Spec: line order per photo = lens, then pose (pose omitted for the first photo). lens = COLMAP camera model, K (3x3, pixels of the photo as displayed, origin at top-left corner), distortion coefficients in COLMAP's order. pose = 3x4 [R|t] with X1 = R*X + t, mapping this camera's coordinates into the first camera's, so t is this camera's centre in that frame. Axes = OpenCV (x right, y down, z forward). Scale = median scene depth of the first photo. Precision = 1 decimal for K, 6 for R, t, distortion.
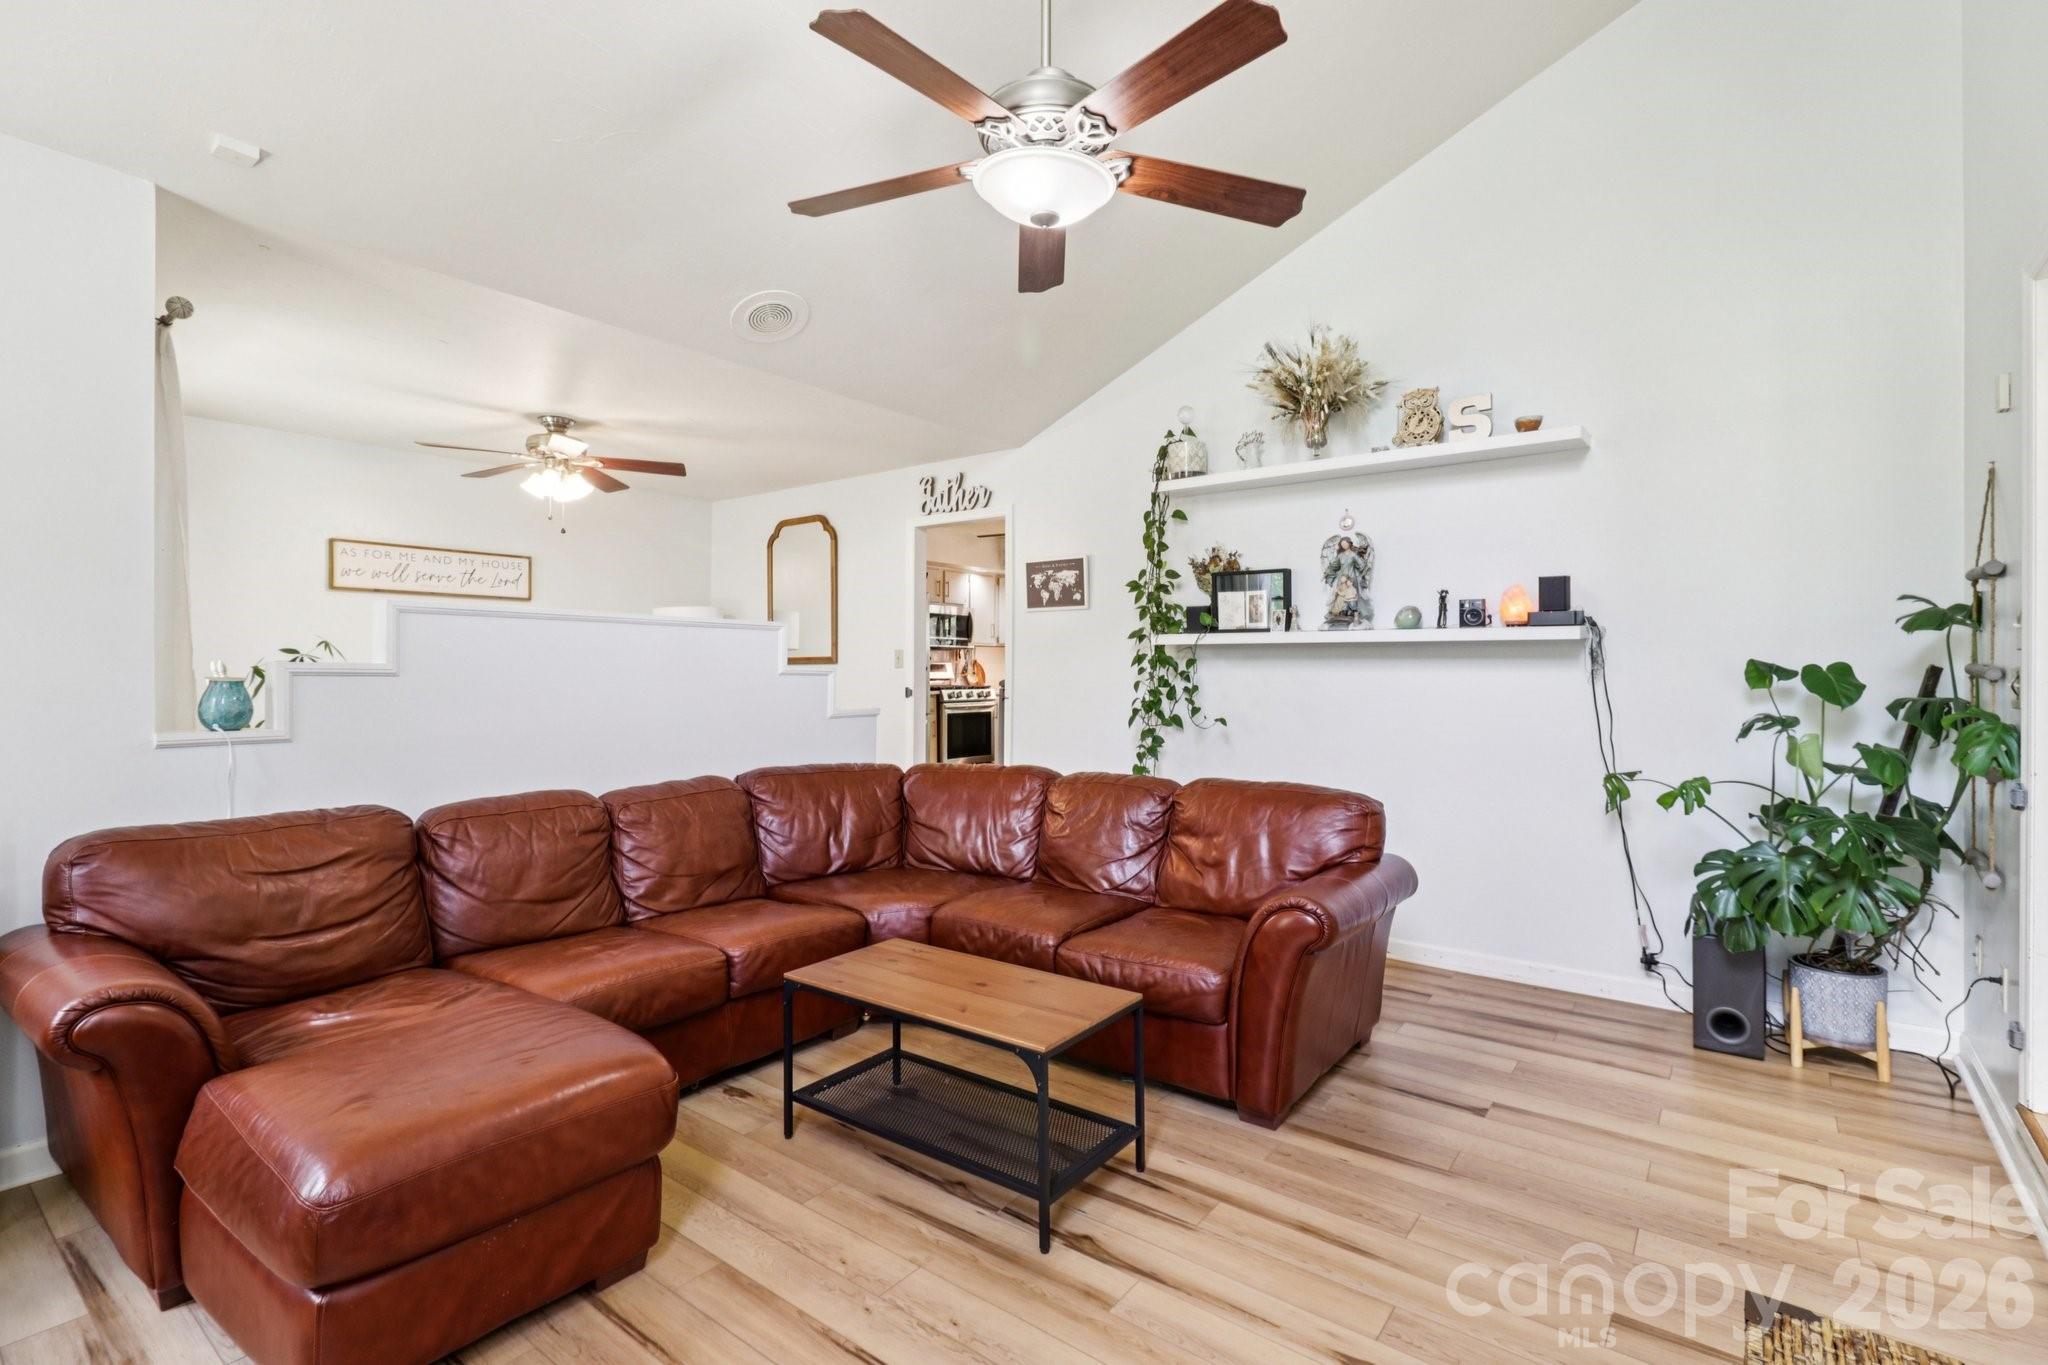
lens RADIAL K [[945.6, 0, 1028.6], [0, 945.6, 678.1], [0, 0, 1]] dist [0.004887, -0.000620]
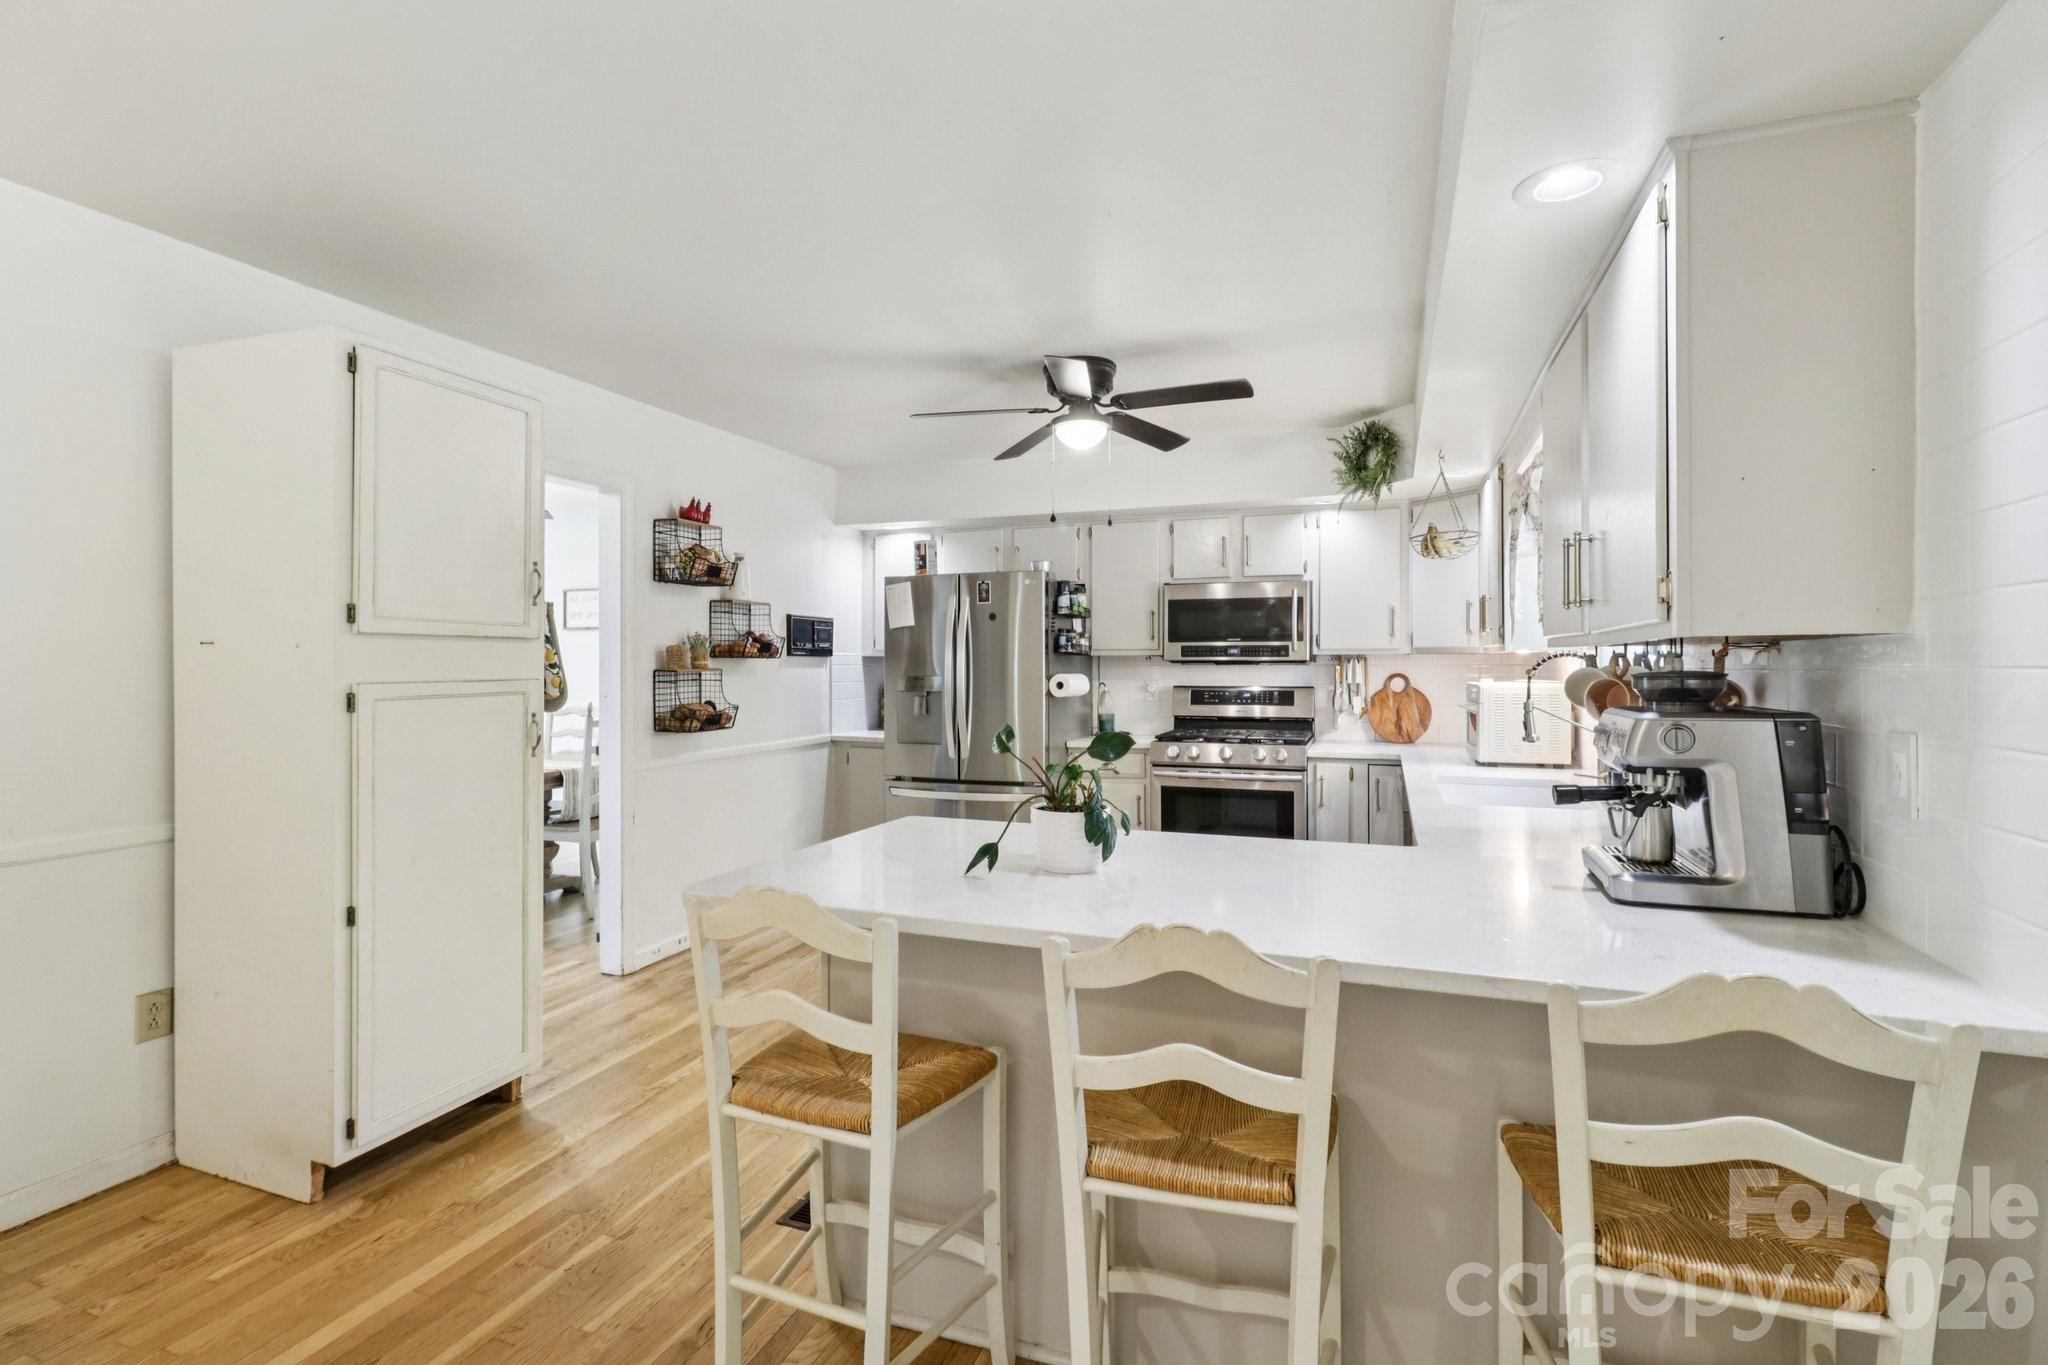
lens RADIAL K [[945.6, 0, 1023.5], [0, 945.6, 674.4], [0, 0, 1]] dist [0.004887, -0.000620]
pose [[0.288943, 0.009957, -0.957295, 0.377903], [-0.002741, 0.999950, 0.009573, -0.028695], [0.957342, -0.000142, 0.288956, 0.712938]]
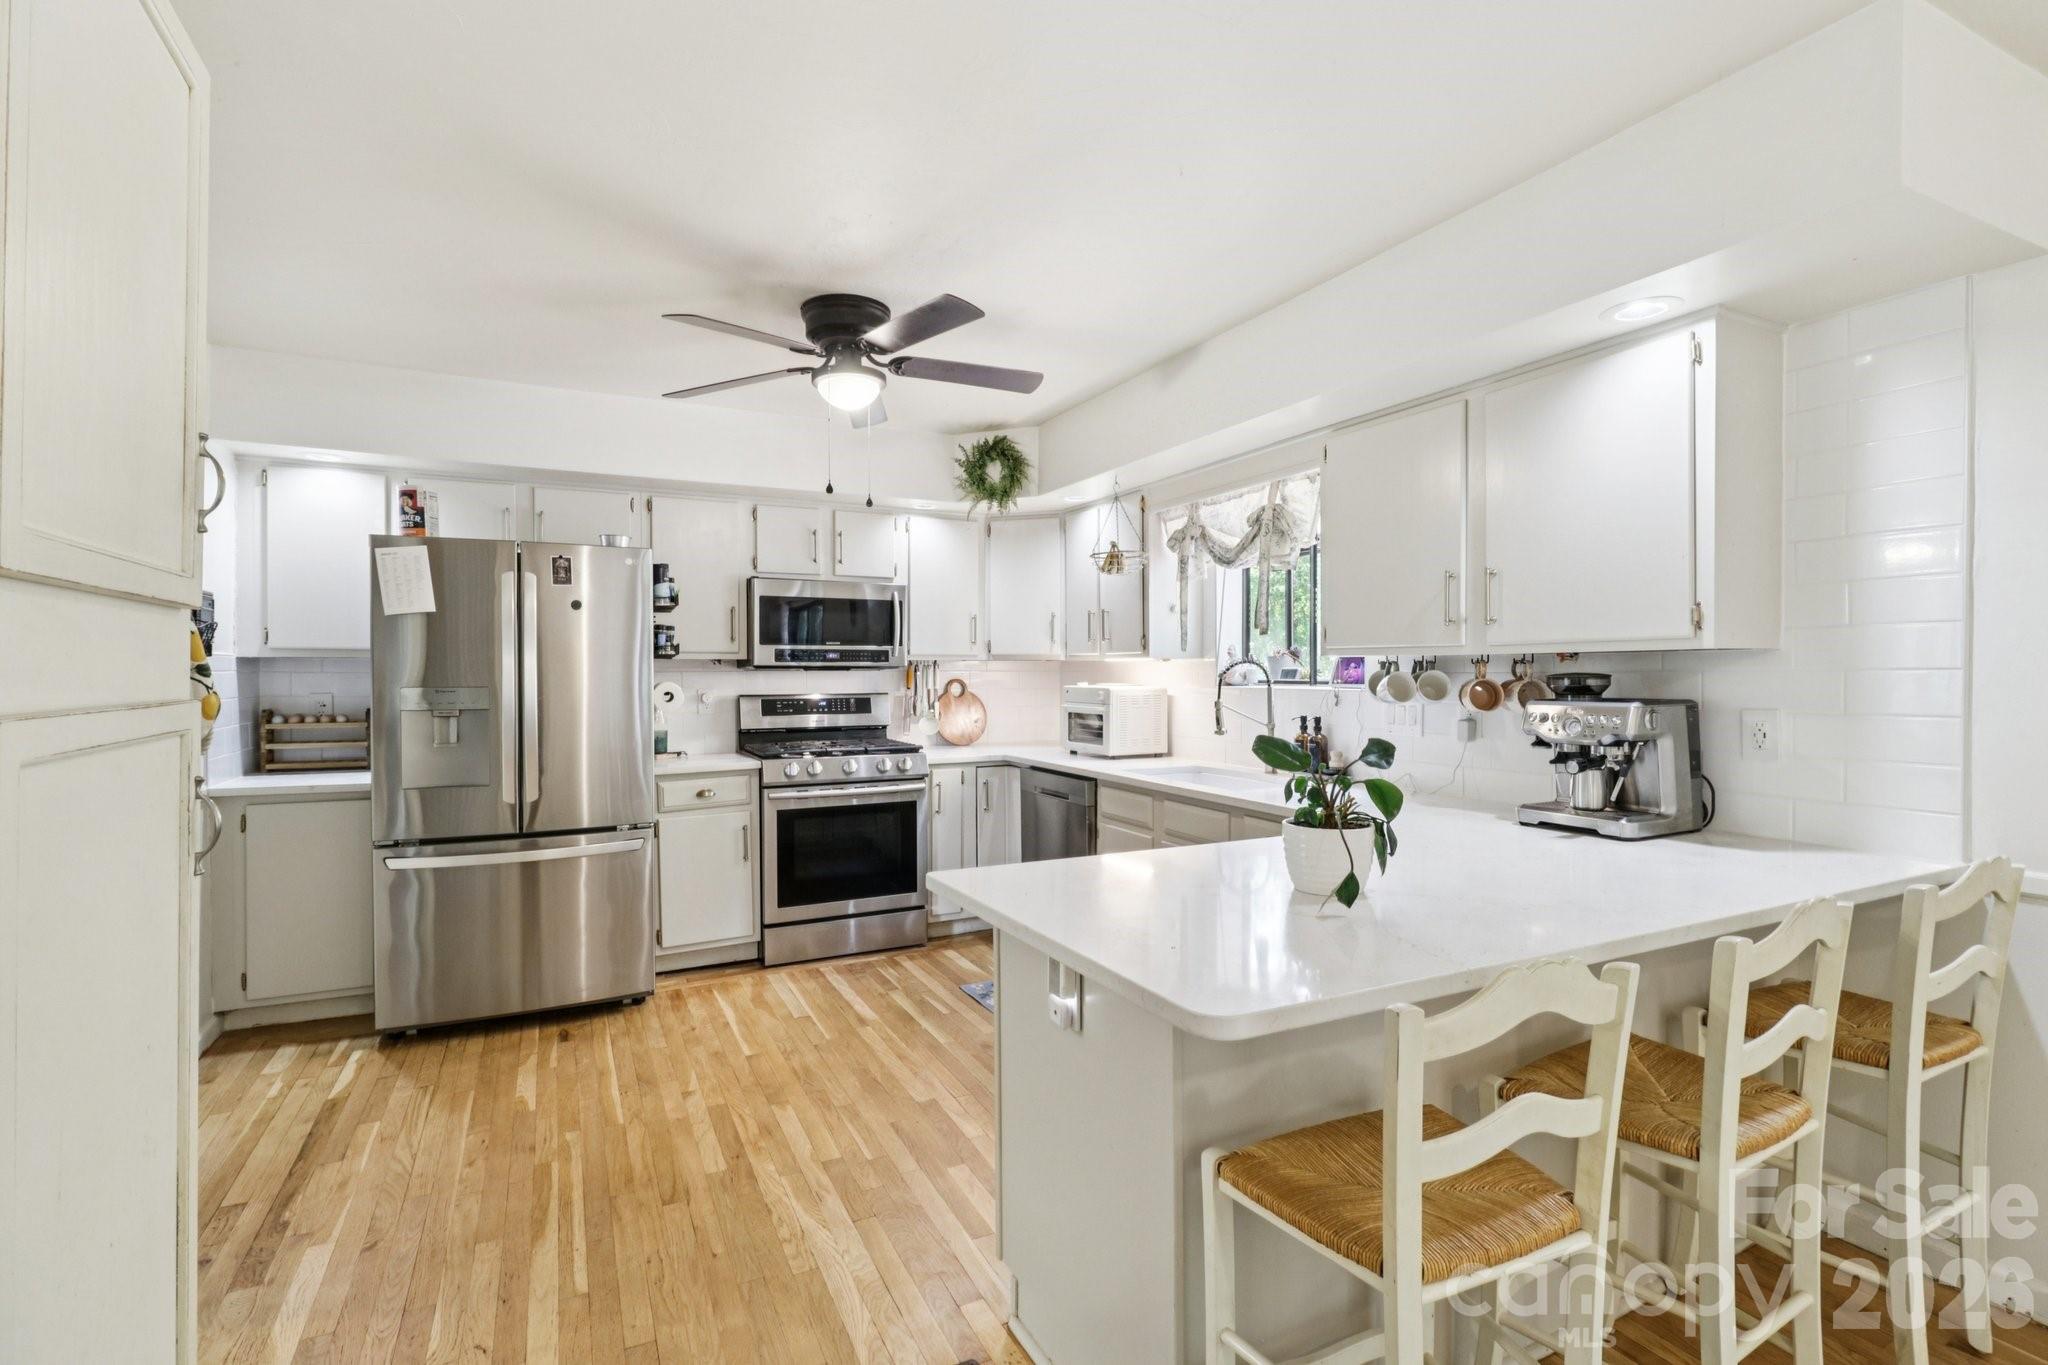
lens RADIAL K [[945.6, 0, 1025.5], [0, 945.6, 684.6], [0, 0, 1]] dist [0.004887, -0.000620]
pose [[0.898724, 0.005841, -0.438476, 0.212746], [-0.000821, 0.999932, 0.011639, -0.027865], [0.438514, -0.010100, 0.898667, 0.588147]]
